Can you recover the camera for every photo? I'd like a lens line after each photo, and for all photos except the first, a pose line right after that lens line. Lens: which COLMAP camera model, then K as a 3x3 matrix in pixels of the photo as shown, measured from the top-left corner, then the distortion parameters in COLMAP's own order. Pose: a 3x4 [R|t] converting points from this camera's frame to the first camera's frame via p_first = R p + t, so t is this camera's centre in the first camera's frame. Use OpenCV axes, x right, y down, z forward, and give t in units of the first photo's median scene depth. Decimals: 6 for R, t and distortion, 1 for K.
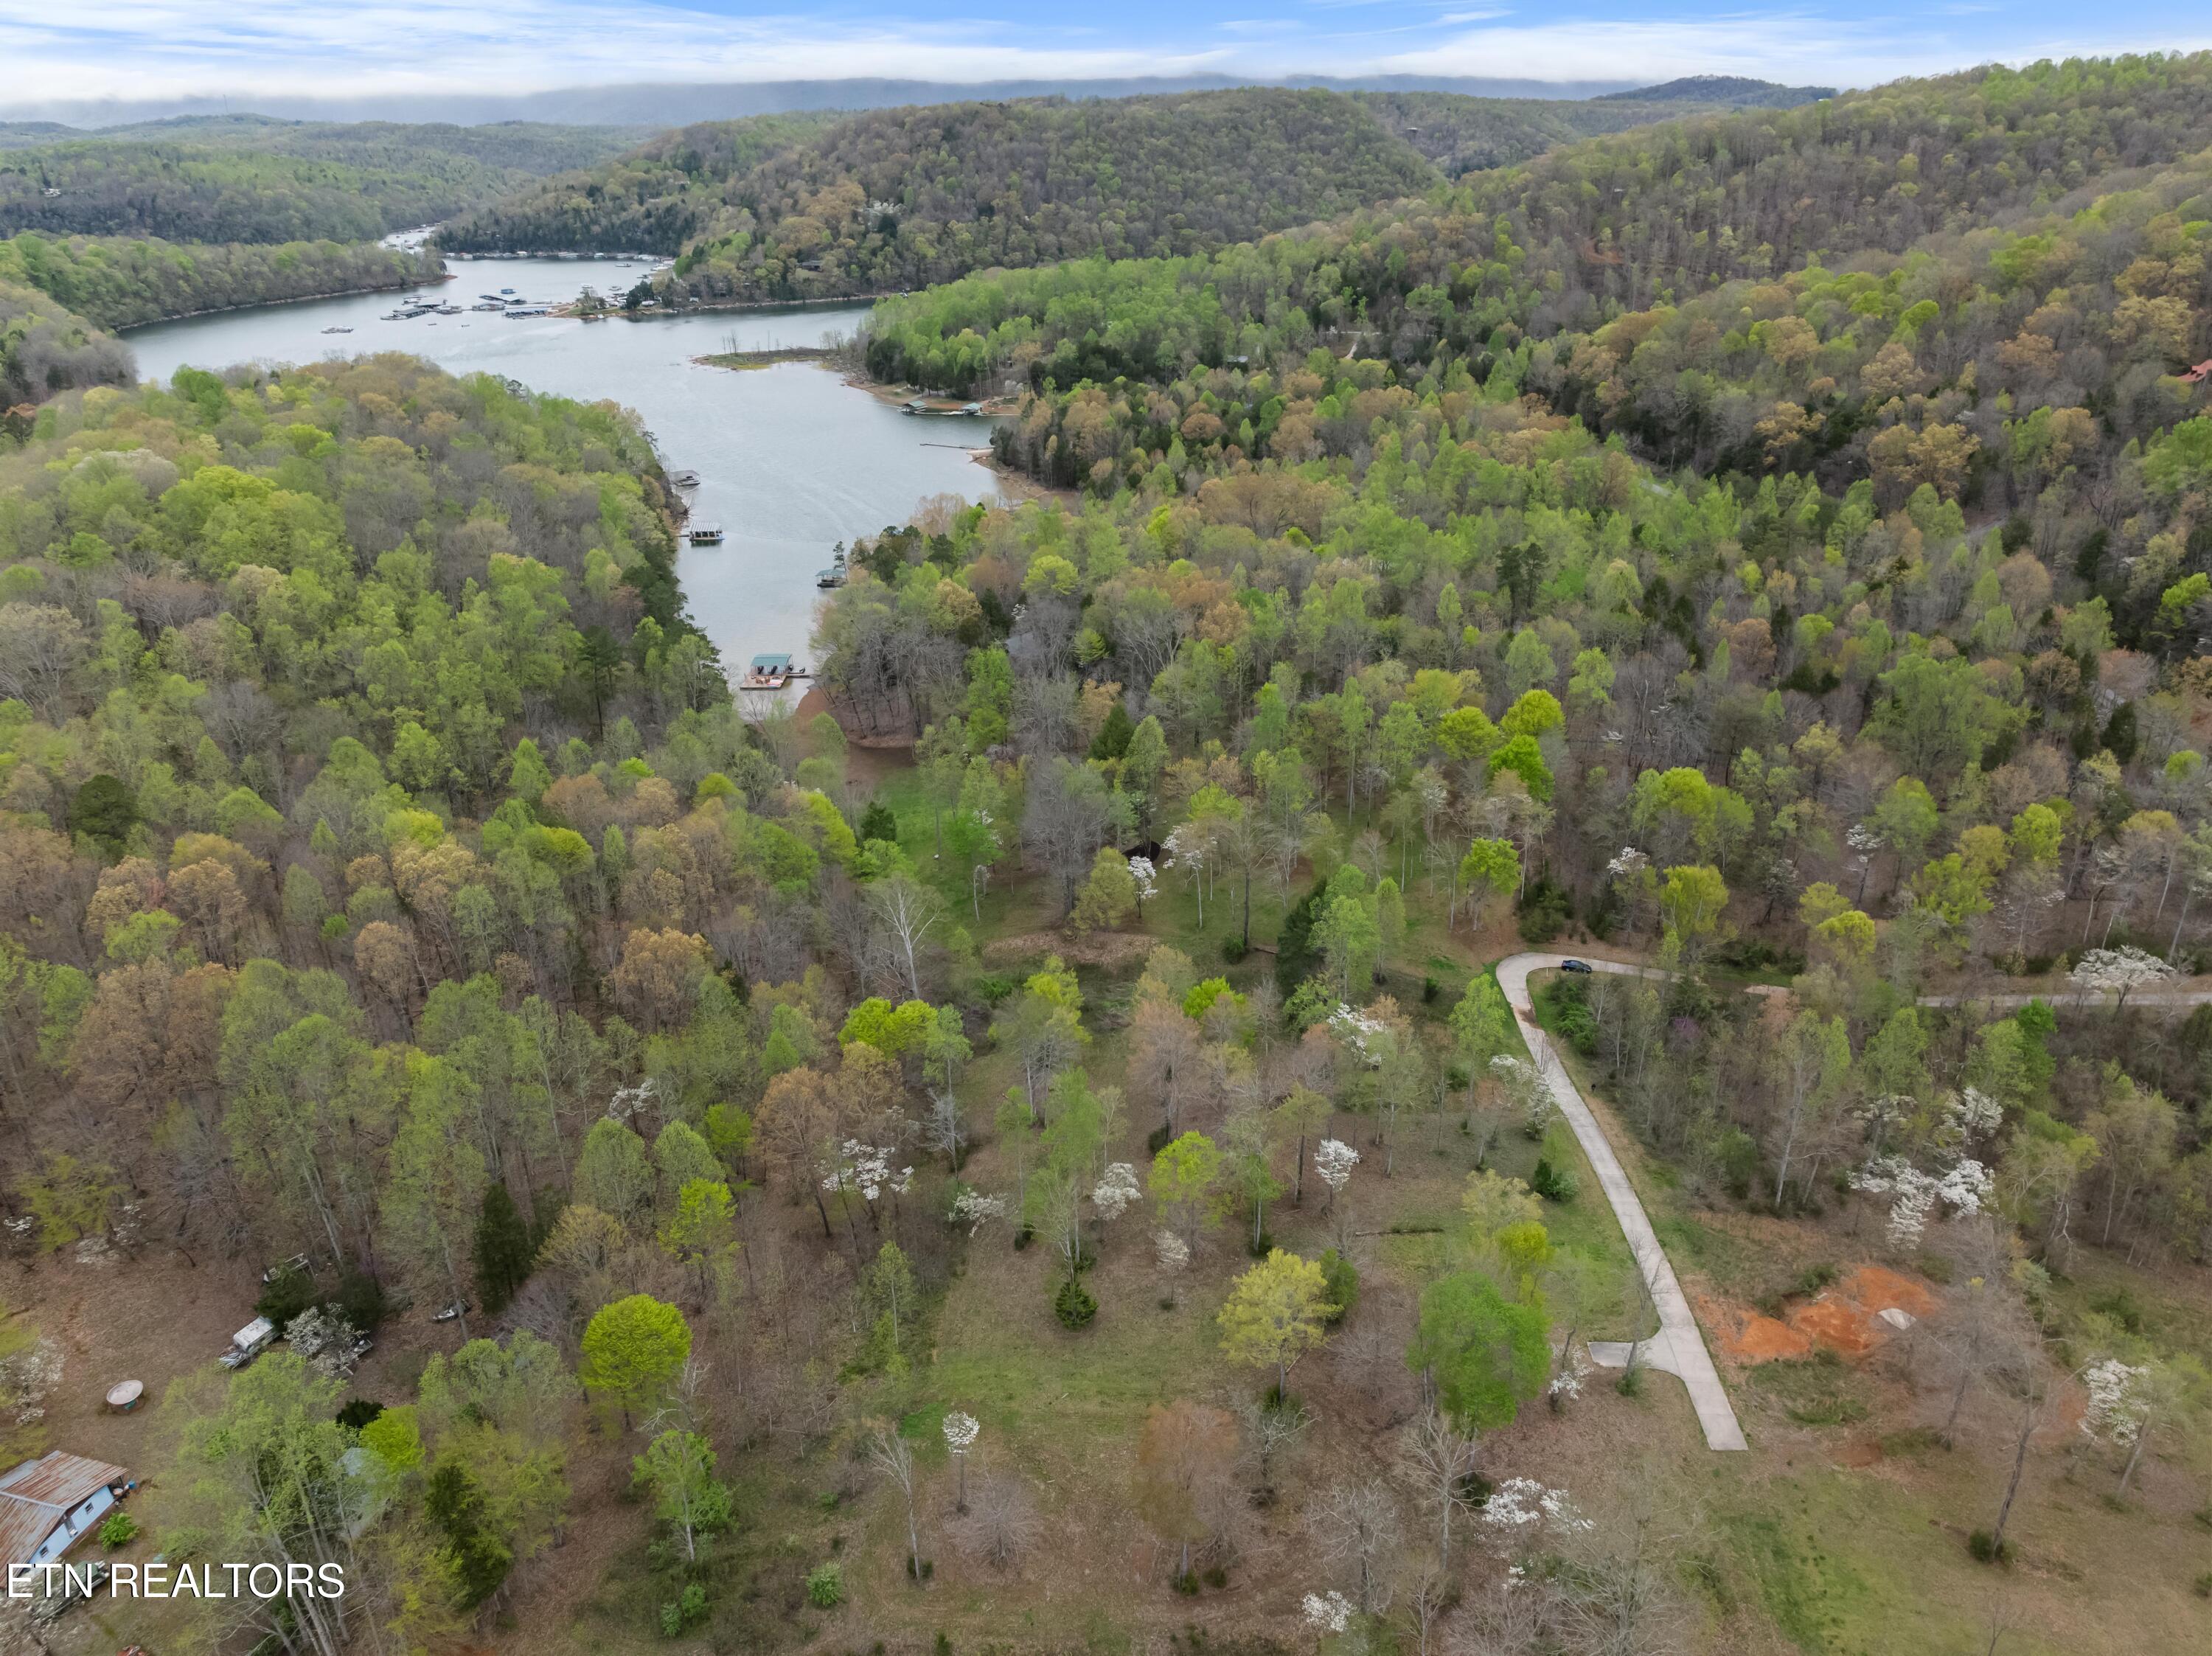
lens RADIAL K [[1563.0, 0, 1109.3], [0, 1563.0, 837.8], [0, 0, 1]] dist [-0.054641, 0.026347]
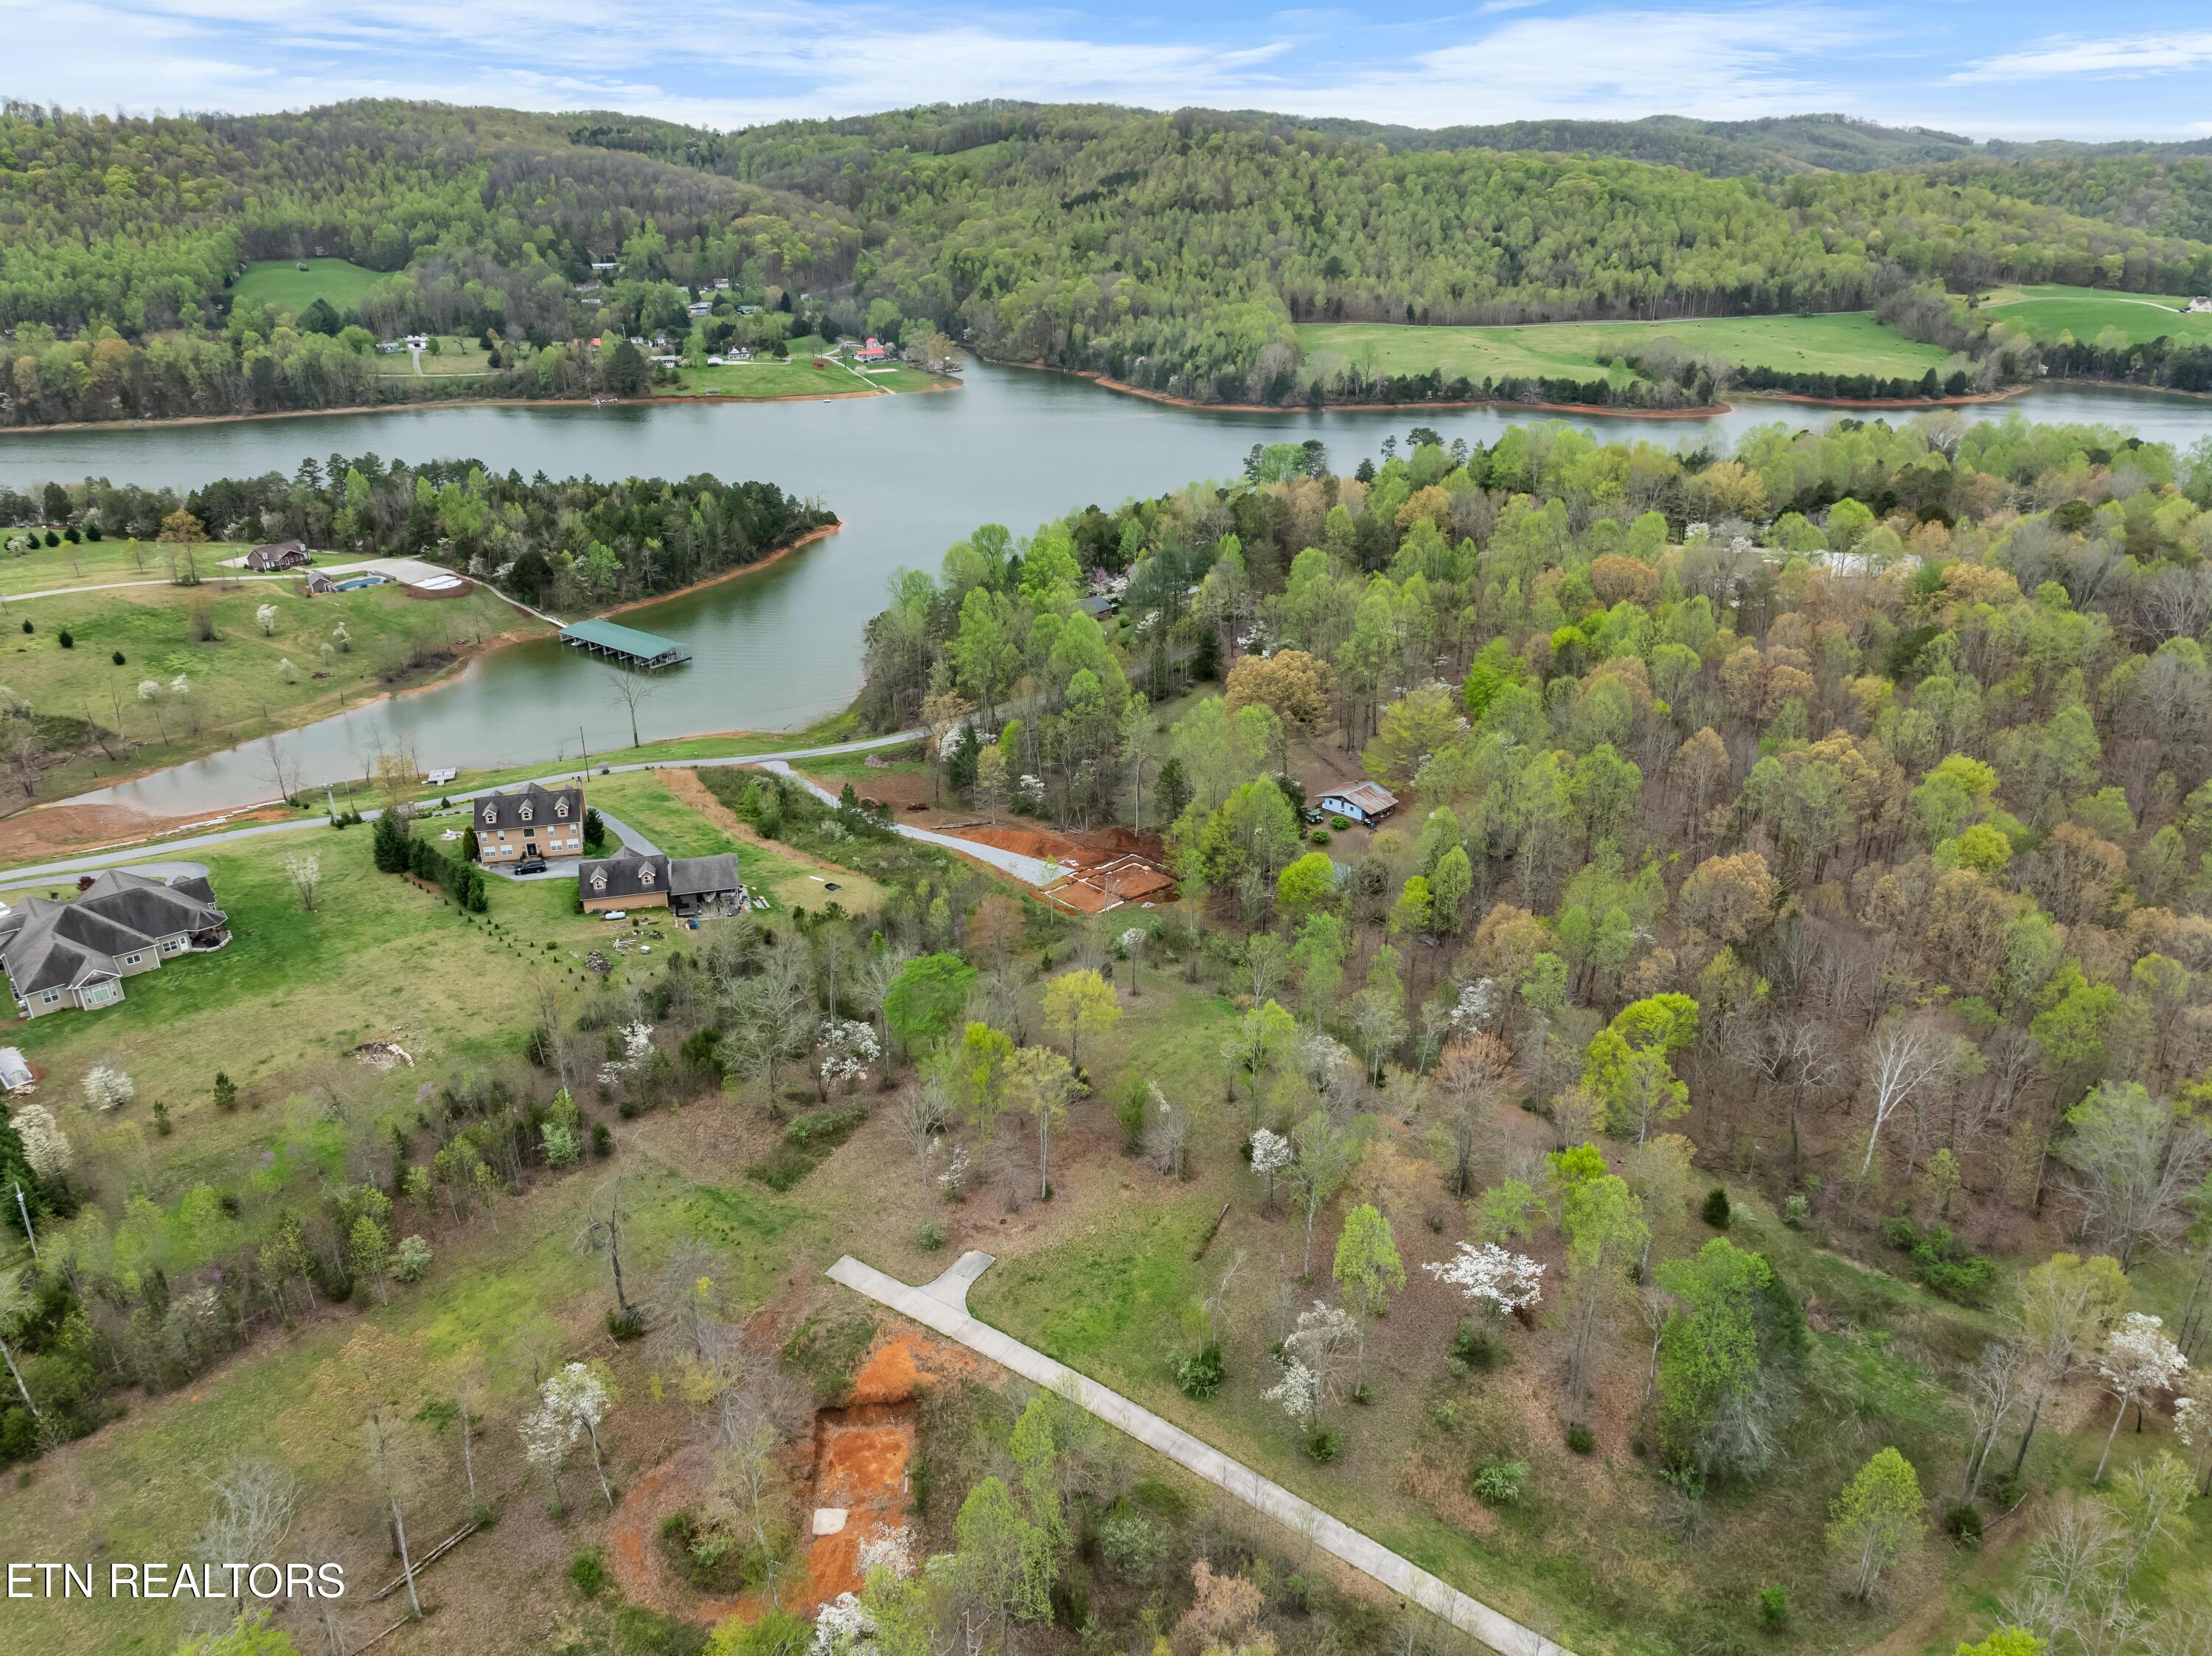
lens RADIAL K [[1563.0, 0, 1111.6], [0, 1563.0, 829.3], [0, 0, 1]] dist [-0.054641, 0.026347]
pose [[-0.501546, 0.358103, -0.787537, 0.424407], [-0.357063, 0.743475, 0.565465, -0.222907], [0.788009, 0.564807, -0.245021, 0.488349]]
